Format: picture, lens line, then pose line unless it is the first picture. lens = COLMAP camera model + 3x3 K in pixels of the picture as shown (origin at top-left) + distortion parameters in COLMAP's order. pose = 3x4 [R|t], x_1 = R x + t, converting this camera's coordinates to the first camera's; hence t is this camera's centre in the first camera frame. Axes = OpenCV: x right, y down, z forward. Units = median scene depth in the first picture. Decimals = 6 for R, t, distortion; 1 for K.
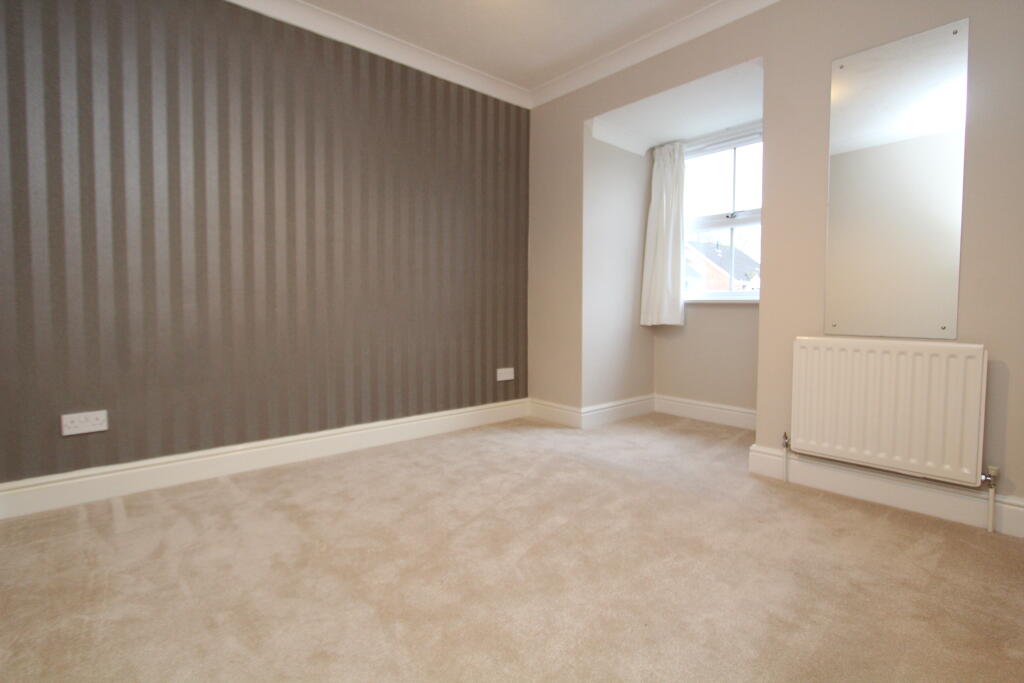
lens RADIAL K [[482.1, 0, 506.6], [0, 482.1, 332.2], [0, 0, 1]] dist [-0.005148, -0.000158]
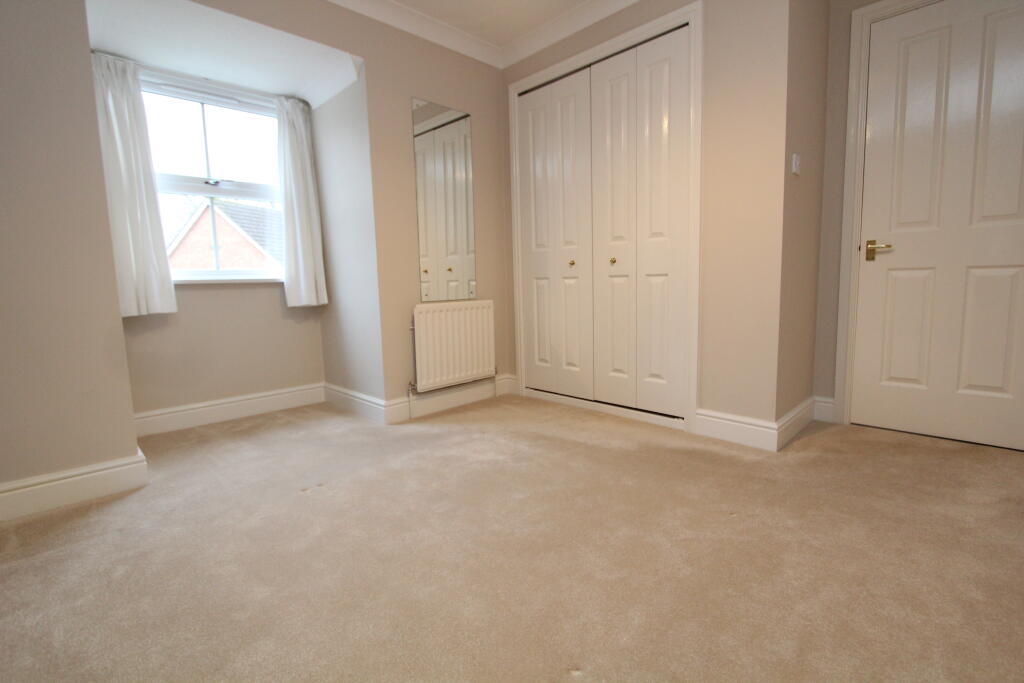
lens RADIAL K [[482.1, 0, 518.9], [0, 482.1, 334.1], [0, 0, 1]] dist [-0.005148, -0.000158]
pose [[-0.067550, -0.105920, 0.992078, -0.466014], [0.081841, 0.990410, 0.111315, -0.022410], [-0.994354, 0.088712, -0.058234, 0.526790]]
